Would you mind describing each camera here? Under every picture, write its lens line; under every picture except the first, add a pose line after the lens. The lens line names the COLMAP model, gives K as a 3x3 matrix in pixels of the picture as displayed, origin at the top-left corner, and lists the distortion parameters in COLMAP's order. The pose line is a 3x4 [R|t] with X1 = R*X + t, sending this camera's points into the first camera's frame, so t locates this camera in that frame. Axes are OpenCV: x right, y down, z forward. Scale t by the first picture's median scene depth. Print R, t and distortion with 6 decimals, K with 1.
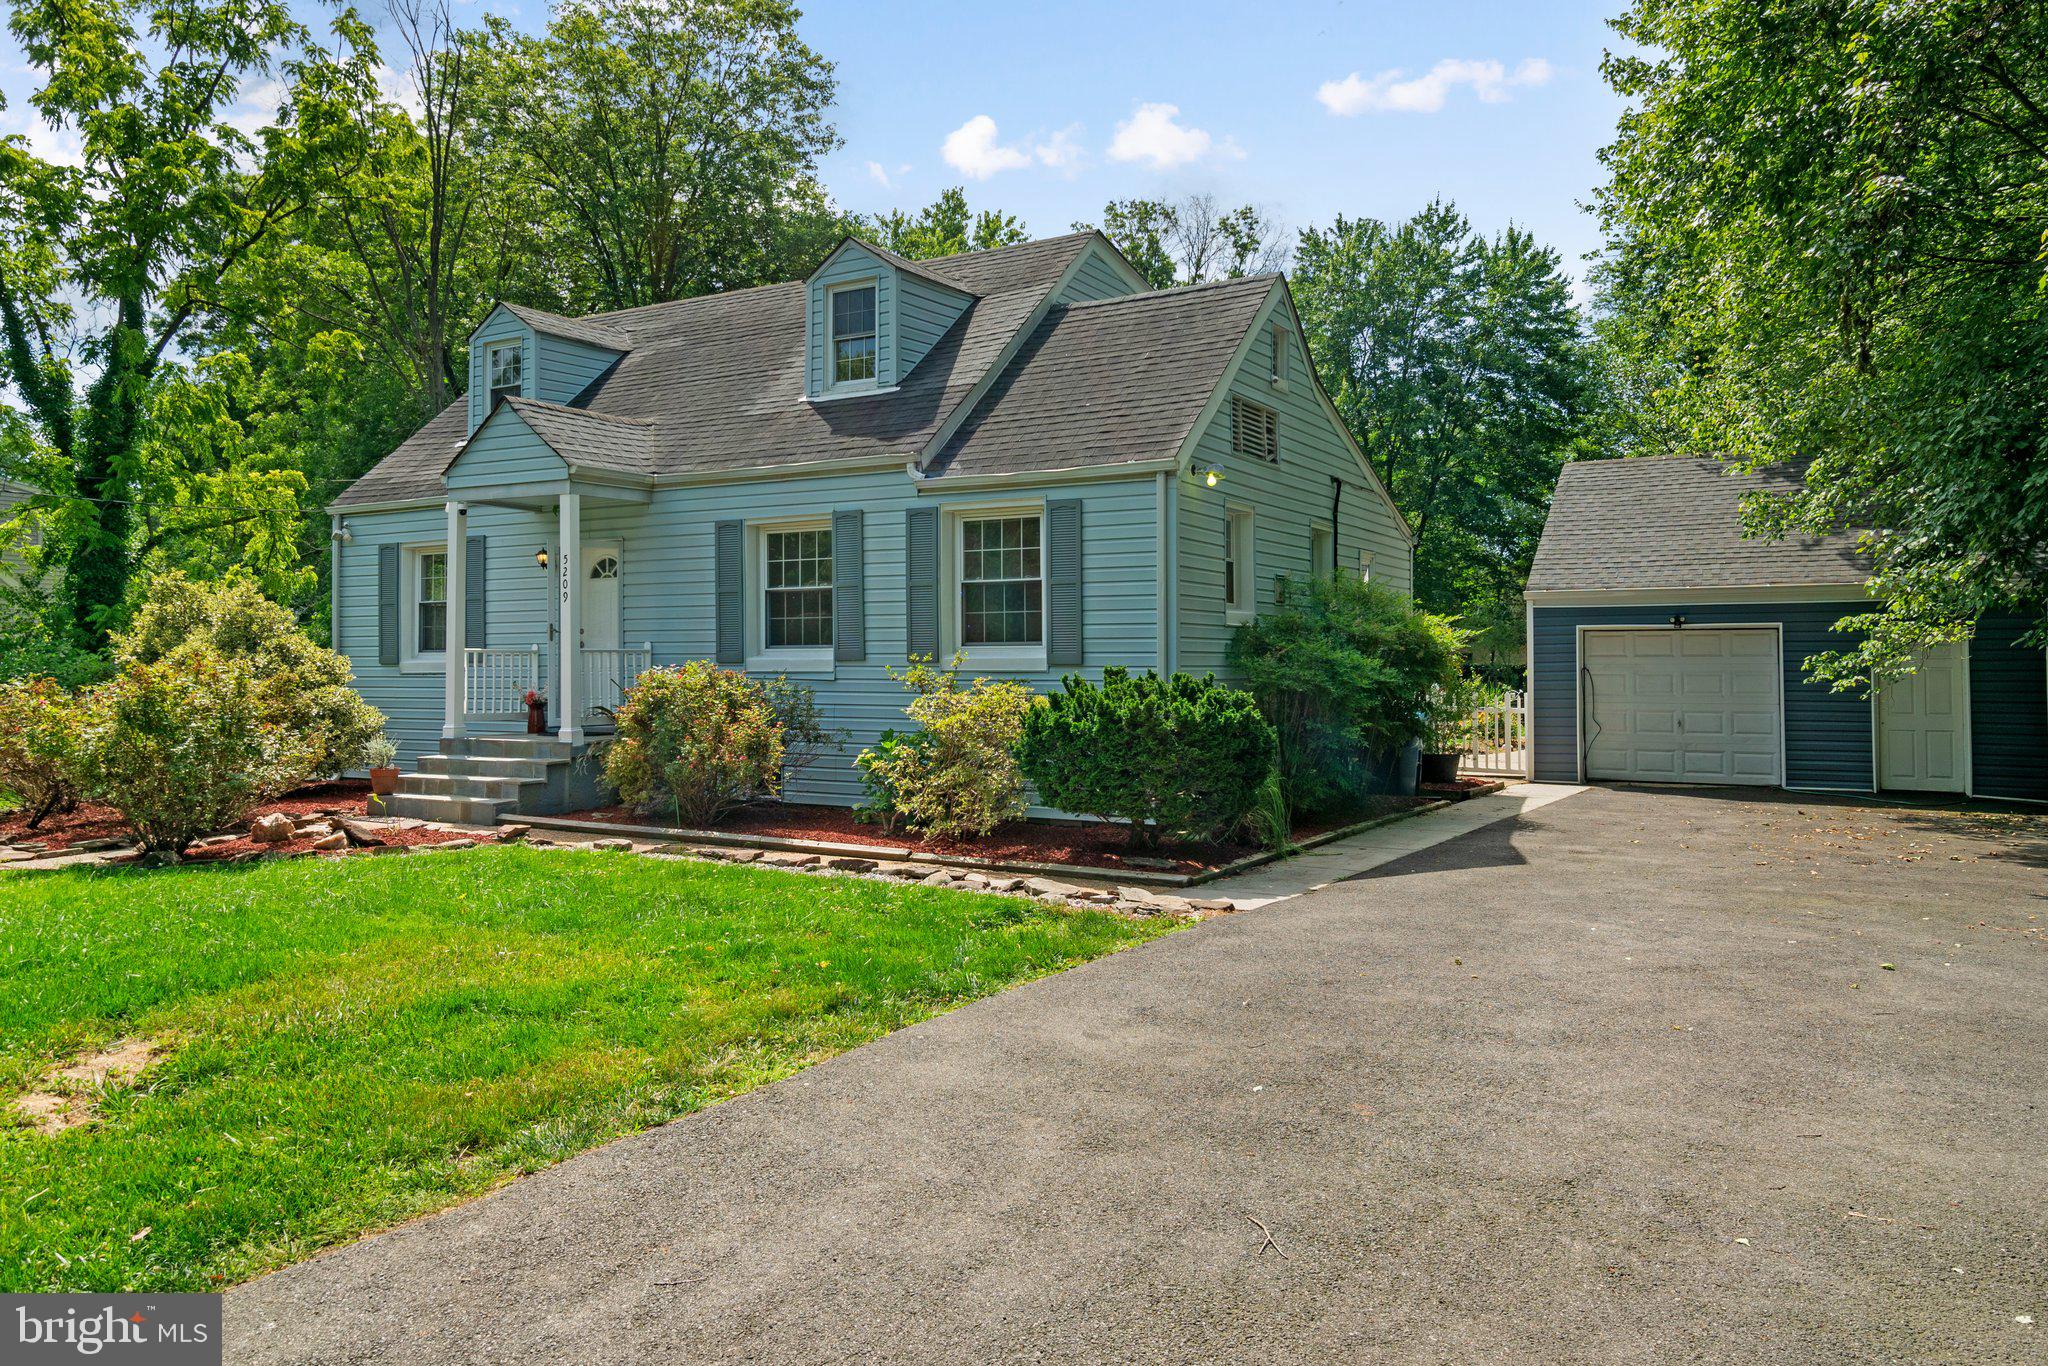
lens RADIAL K [[1471.2, 0, 1026.3], [0, 1471.2, 669.5], [0, 0, 1]] dist [-0.003032, 0.010006]
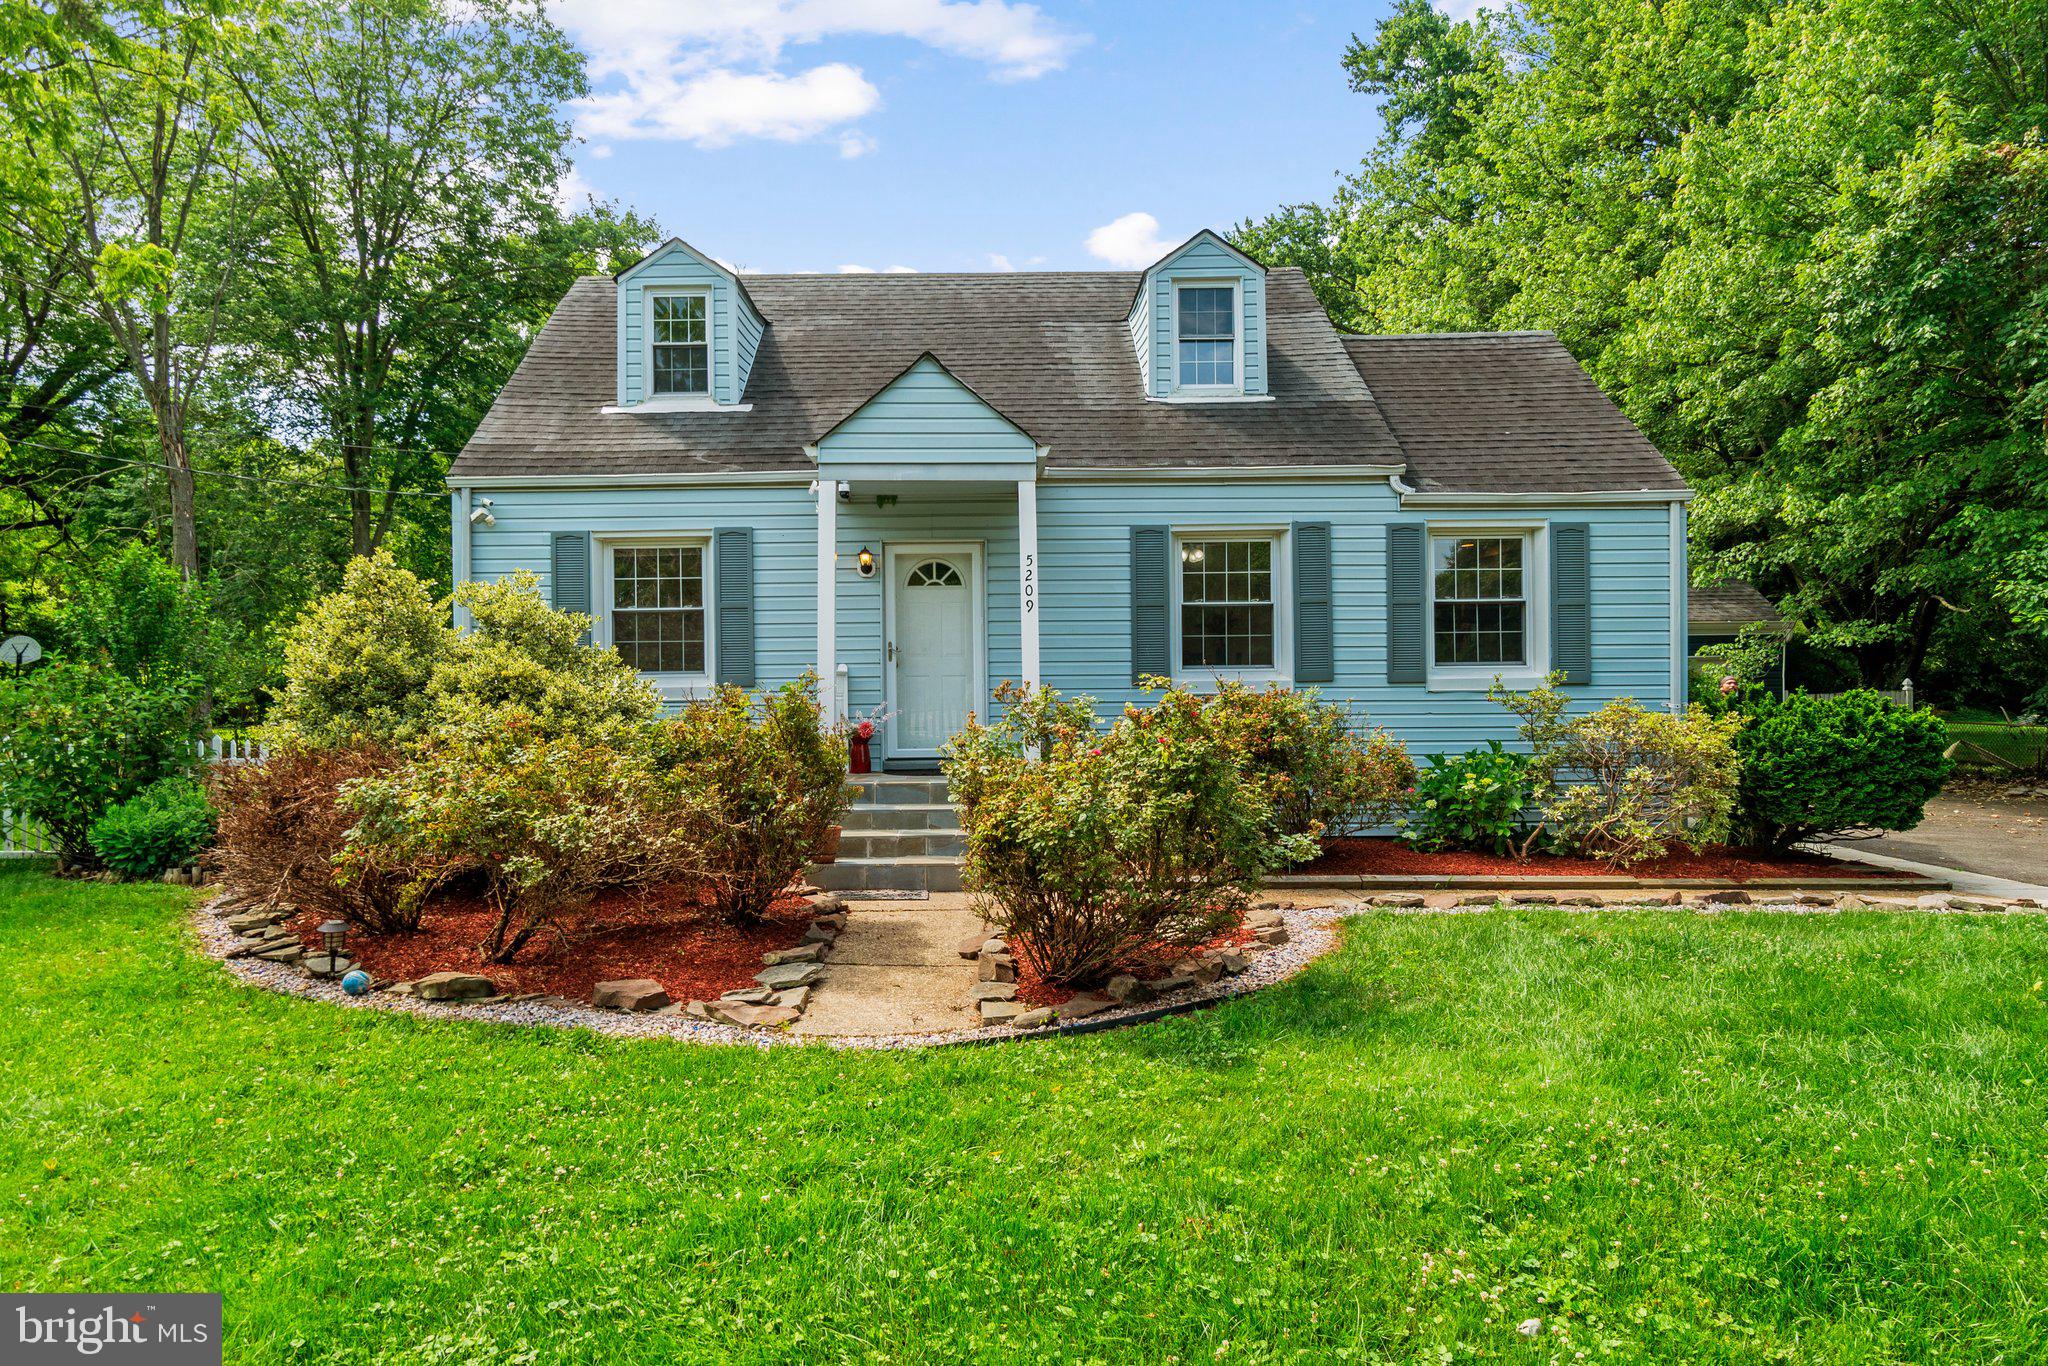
lens RADIAL K [[1233.7, 0, 1017.2], [0, 1233.7, 691.7], [0, 0, 1]] dist [-0.001794, 0.001247]
pose [[0.868170, -0.008511, 0.496195, -0.563459], [0.008743, 0.999960, 0.001855, -0.002410], [-0.496191, 0.002728, 0.868209, 0.344034]]
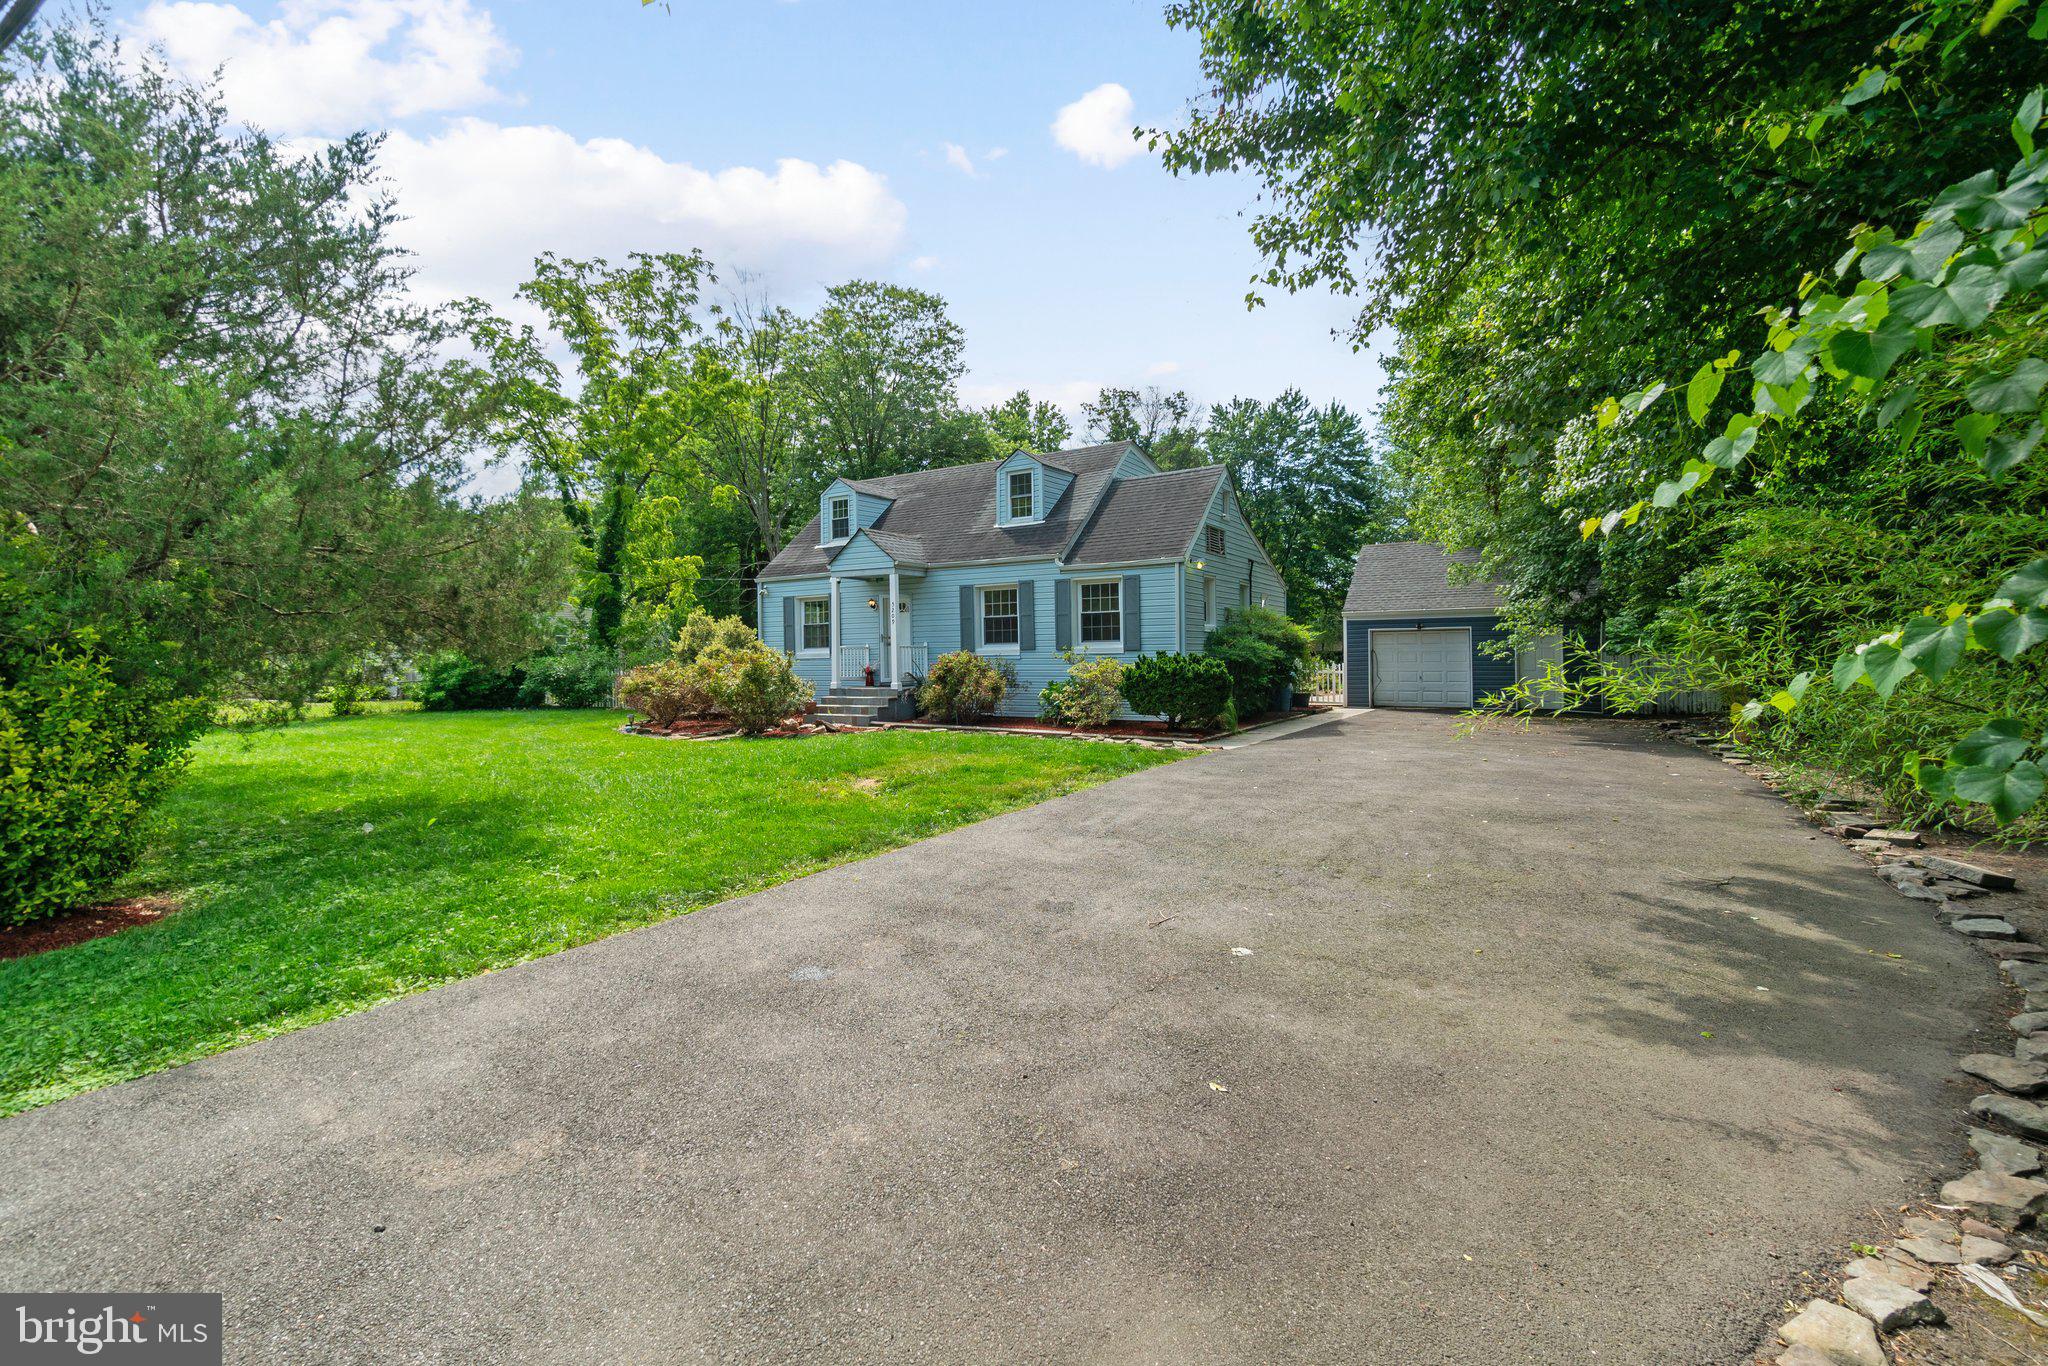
lens RADIAL K [[902.5, 0, 1008.7], [0, 902.5, 677.7], [0, 0, 1]] dist [0.000833, -0.000075]
pose [[0.999614, -0.010529, -0.025696, -0.095434], [0.011068, 0.999720, 0.020902, 0.005918], [0.025468, -0.021179, 0.999451, -0.272771]]
